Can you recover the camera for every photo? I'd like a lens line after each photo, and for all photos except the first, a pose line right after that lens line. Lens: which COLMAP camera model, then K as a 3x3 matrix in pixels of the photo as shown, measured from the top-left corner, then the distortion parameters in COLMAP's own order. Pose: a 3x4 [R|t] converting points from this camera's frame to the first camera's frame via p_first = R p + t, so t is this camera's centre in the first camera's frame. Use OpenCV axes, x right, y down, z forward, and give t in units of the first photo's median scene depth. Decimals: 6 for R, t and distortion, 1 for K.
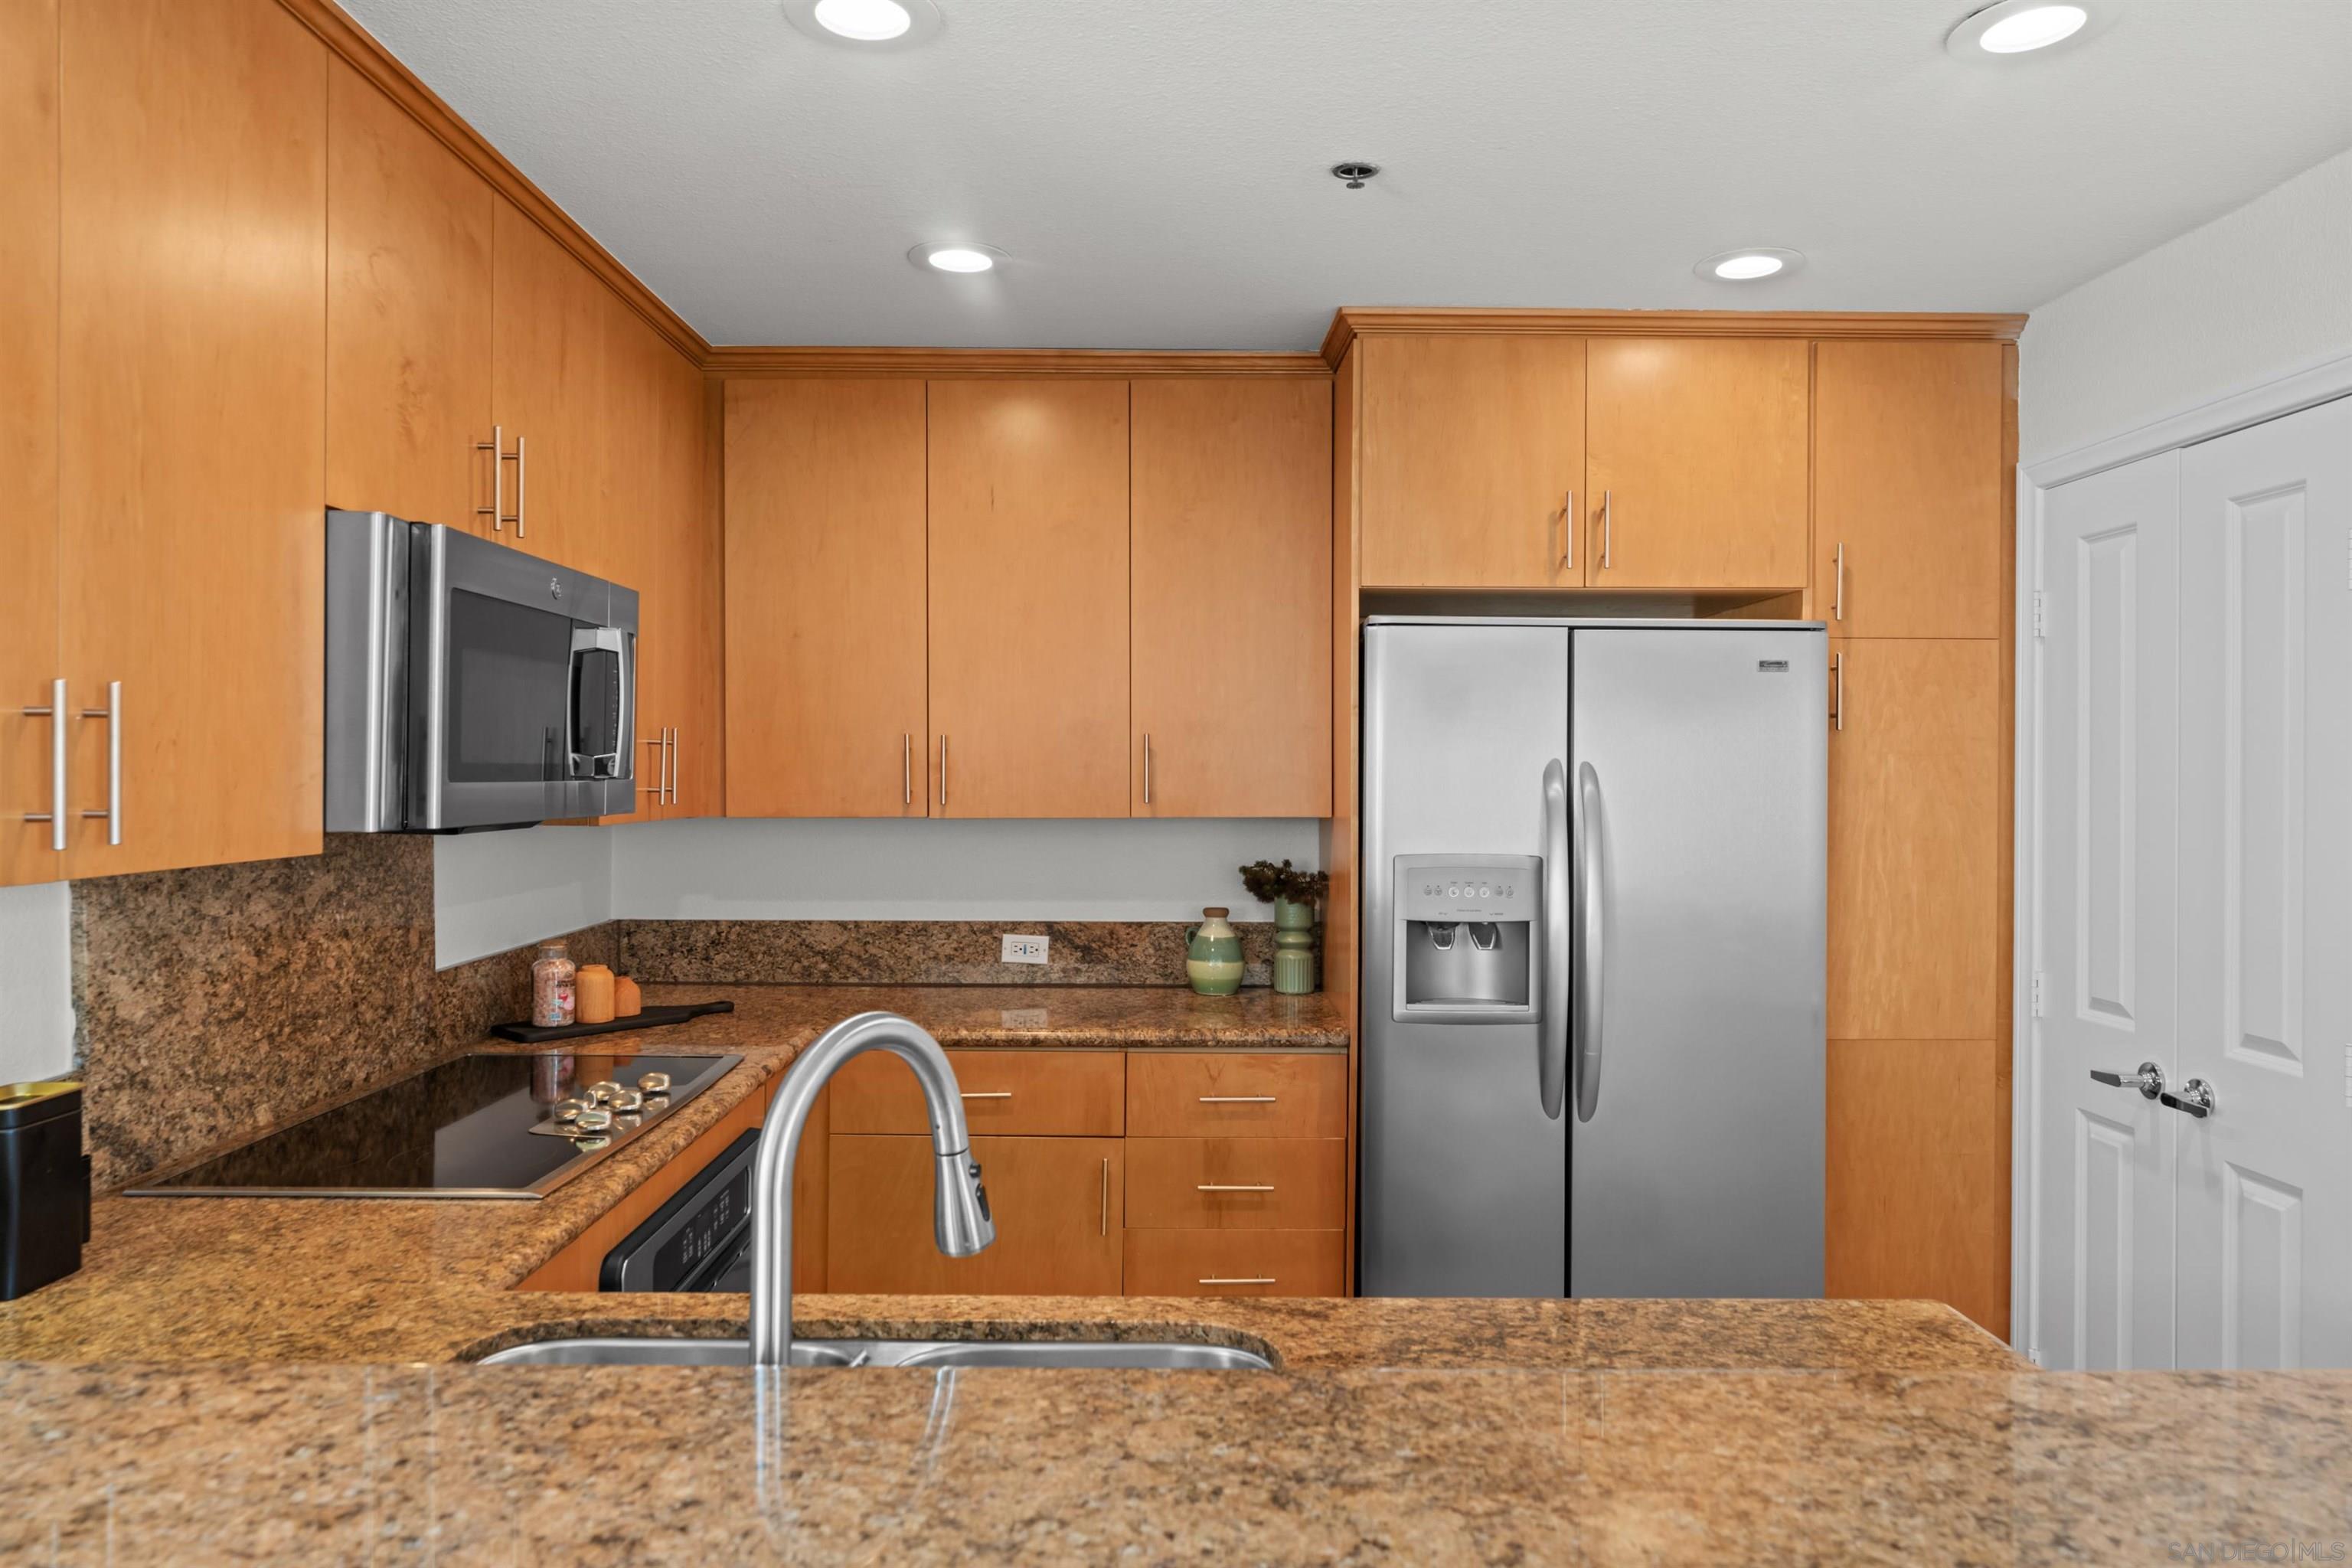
lens RADIAL K [[1502.2, 0, 1175.7], [0, 1502.2, 782.7], [0, 0, 1]] dist [0.000970, -0.000012]
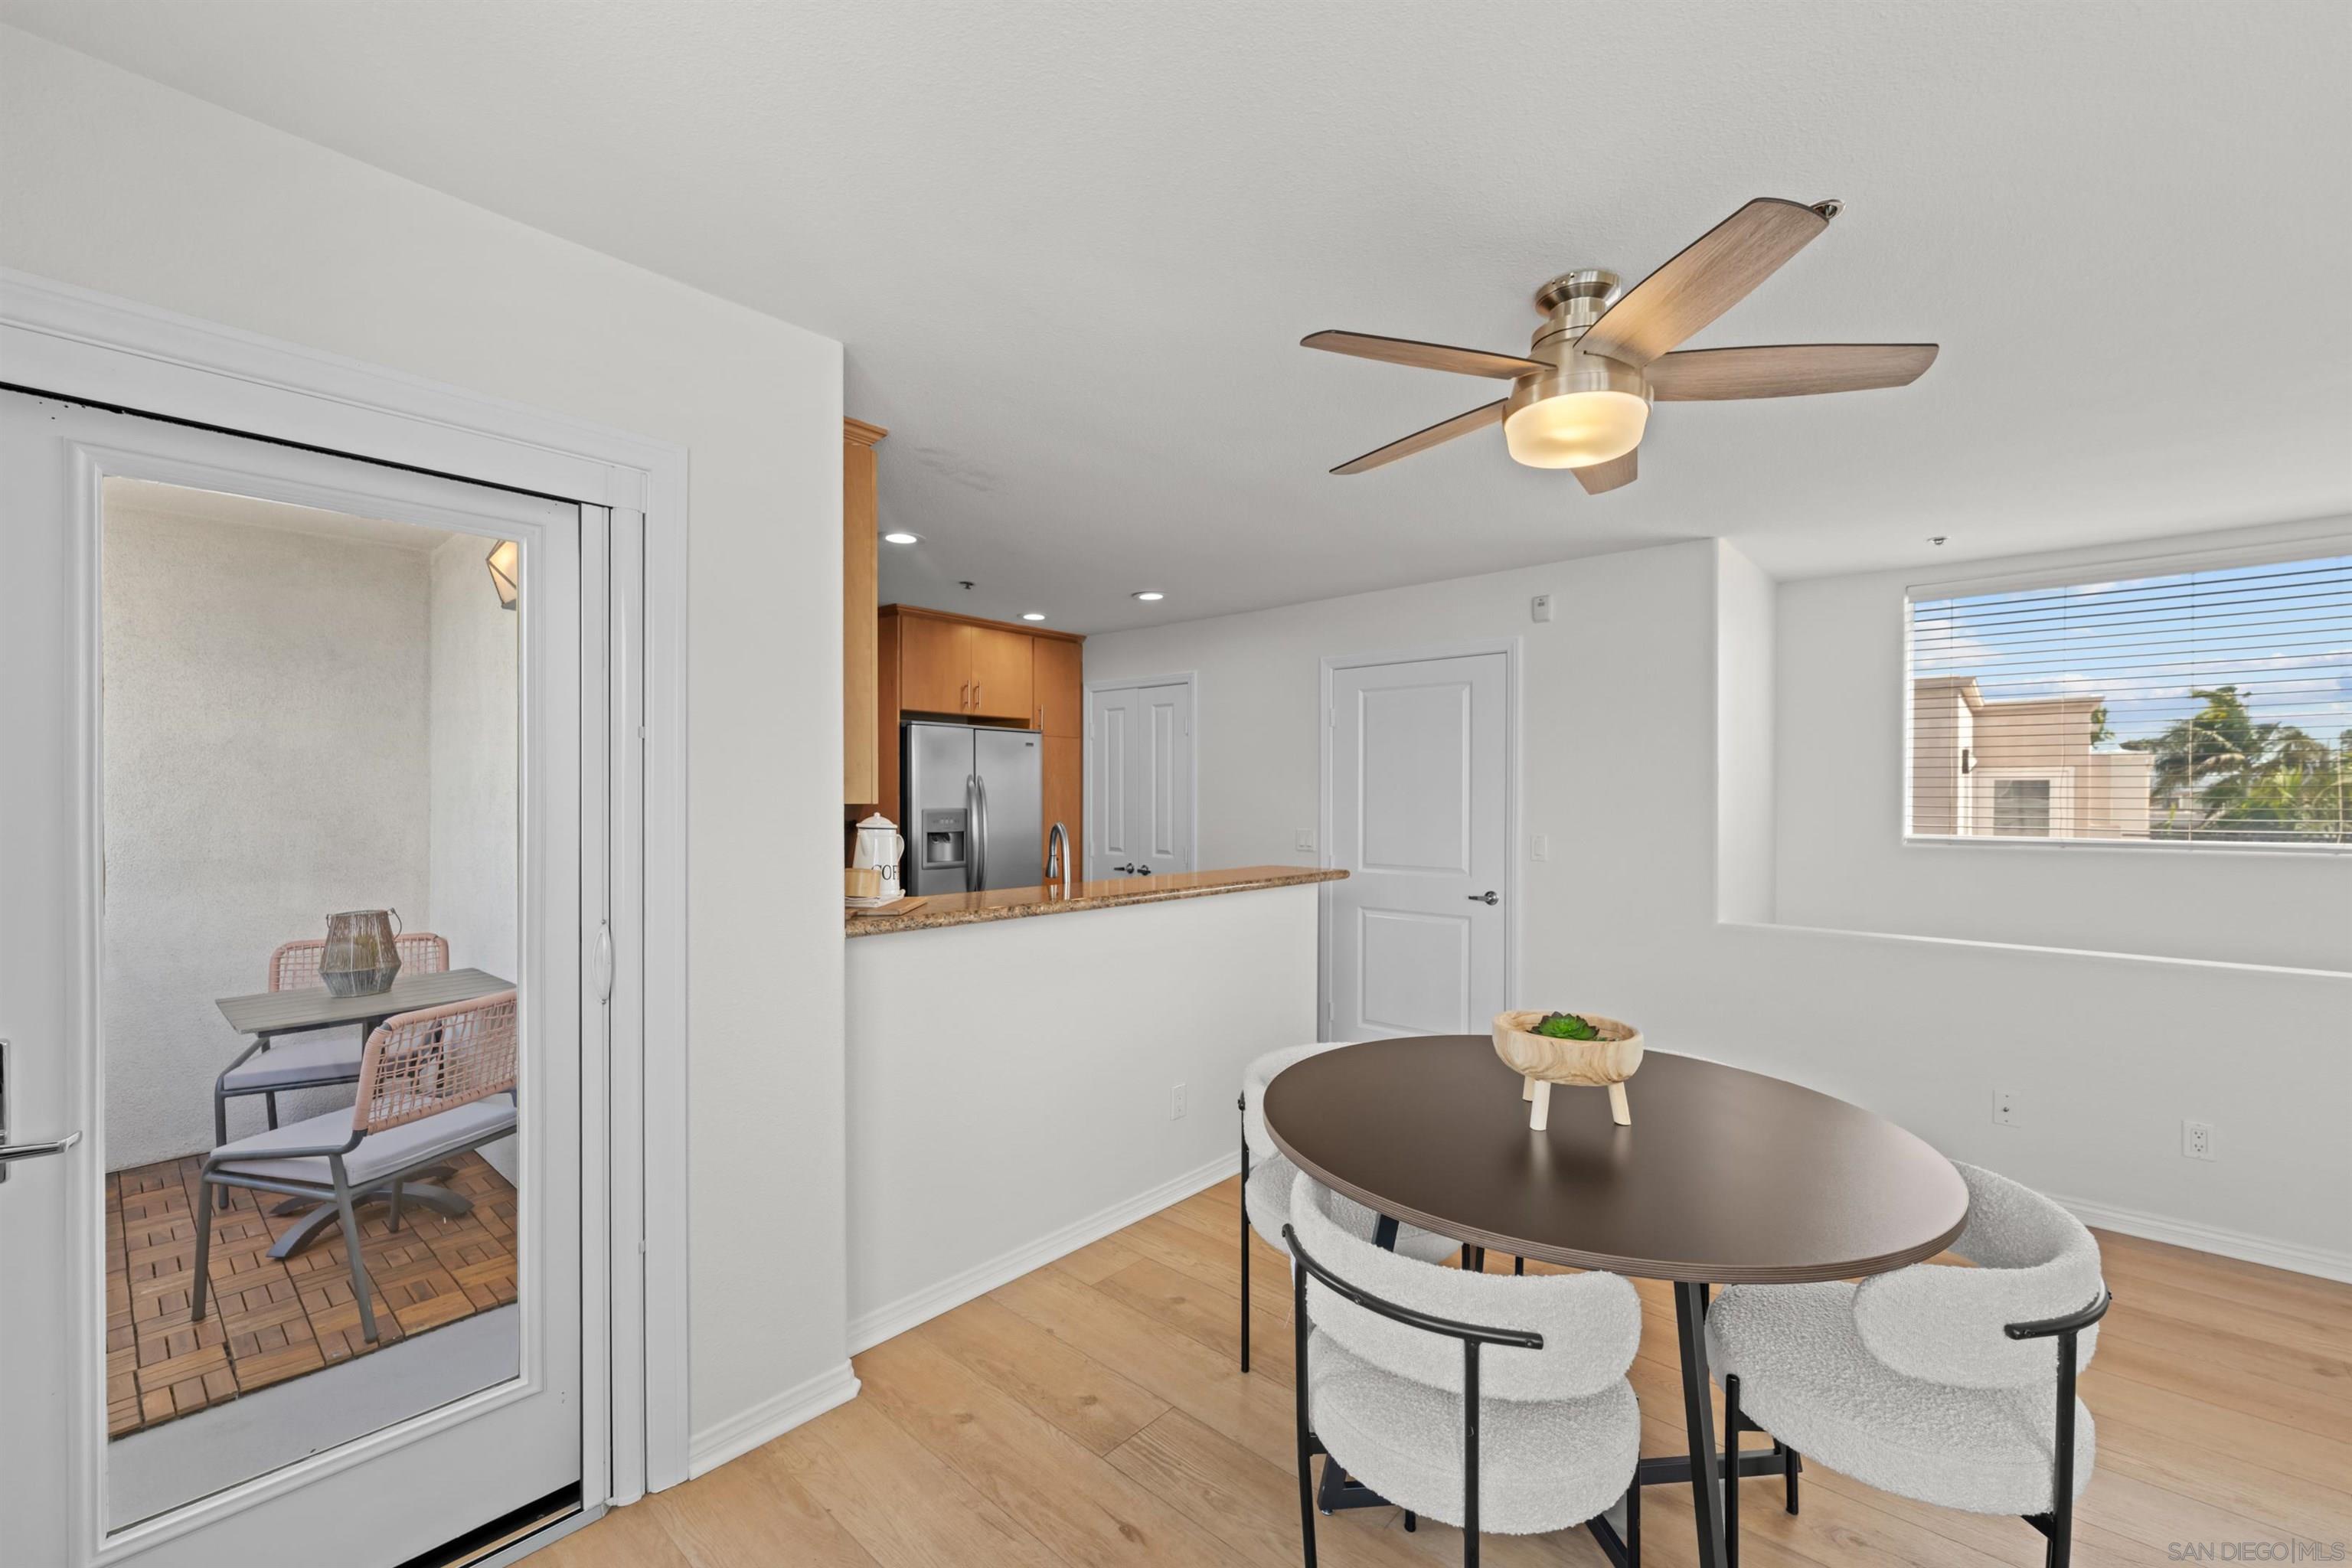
lens RADIAL K [[936.8, 0, 1176.9], [0, 936.8, 790.5], [0, 0, 1]] dist [0.000385, -0.000494]
pose [[0.660550, -0.003269, 0.750775, -0.814176], [0.004816, 0.999988, 0.000117, 0.016062], [-0.750767, 0.003538, 0.660558, -0.464480]]
